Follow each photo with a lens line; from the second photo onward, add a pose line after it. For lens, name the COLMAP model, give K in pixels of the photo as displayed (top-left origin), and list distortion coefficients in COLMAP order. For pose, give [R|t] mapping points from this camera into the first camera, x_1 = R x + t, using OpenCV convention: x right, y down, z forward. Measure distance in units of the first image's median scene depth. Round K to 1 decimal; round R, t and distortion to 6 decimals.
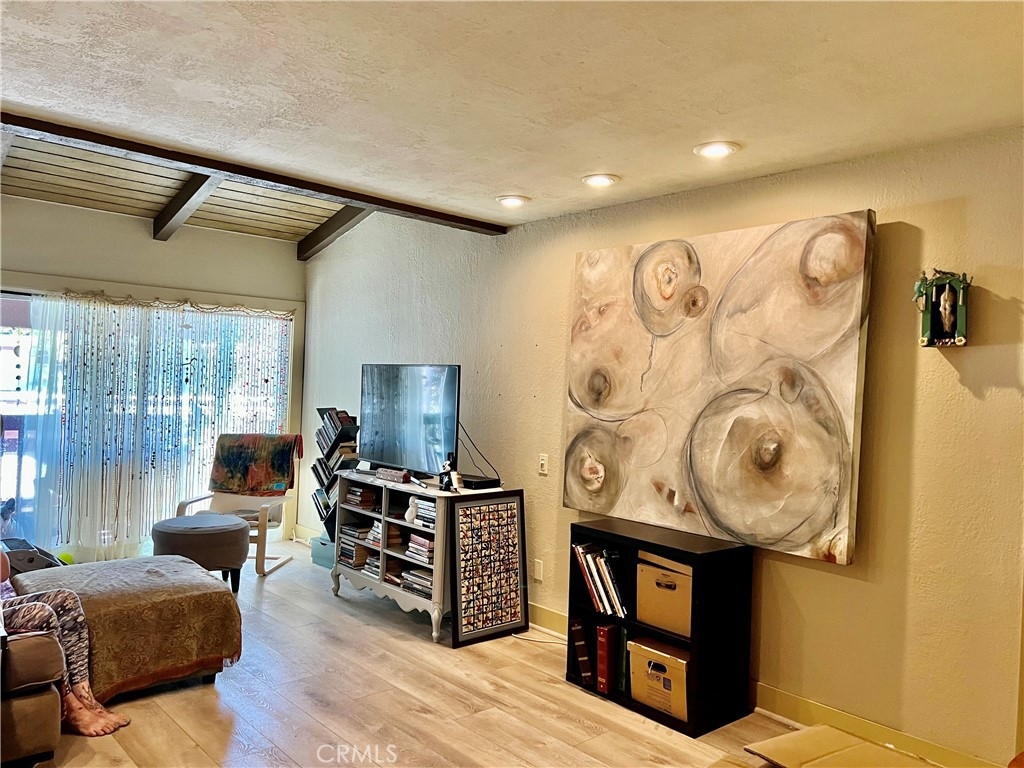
lens RADIAL K [[773.4, 0, 512.8], [0, 773.4, 380.0], [0, 0, 1]] dist [0.067850, -0.080407]
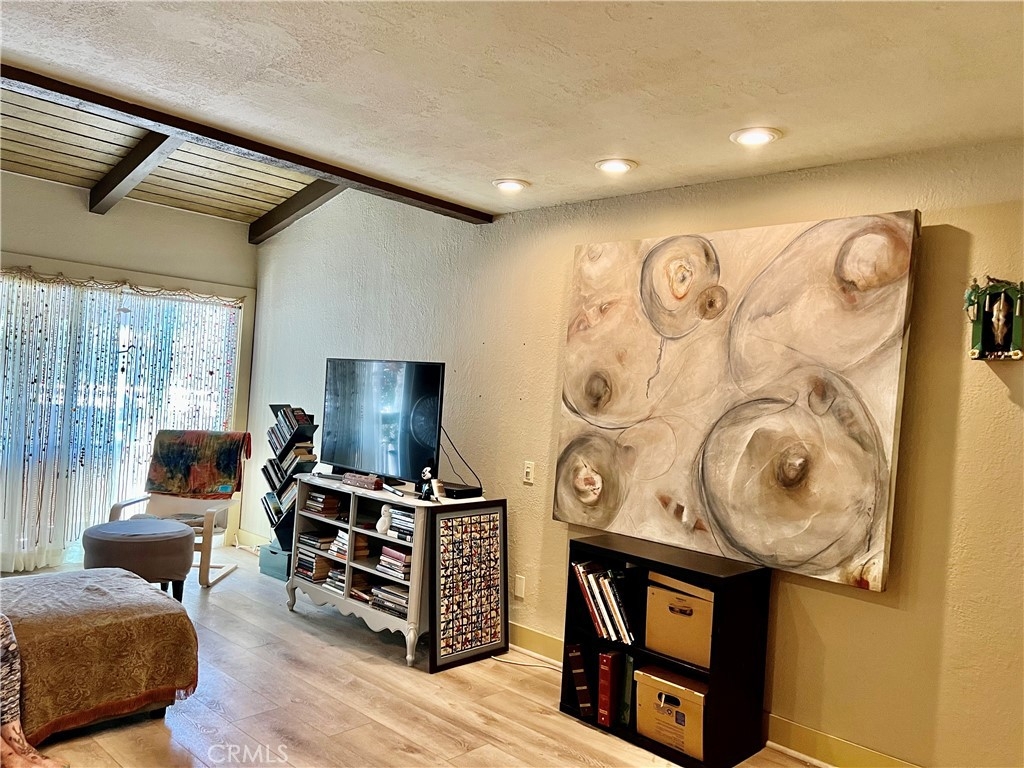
lens RADIAL K [[773.4, 0, 507.7], [0, 773.4, 383.4], [0, 0, 1]] dist [0.067850, -0.080407]
pose [[0.995774, 0.030217, 0.086722, -0.081713], [-0.030563, 0.999529, 0.002658, 0.000268], [-0.086601, -0.005297, 0.996229, 0.091810]]
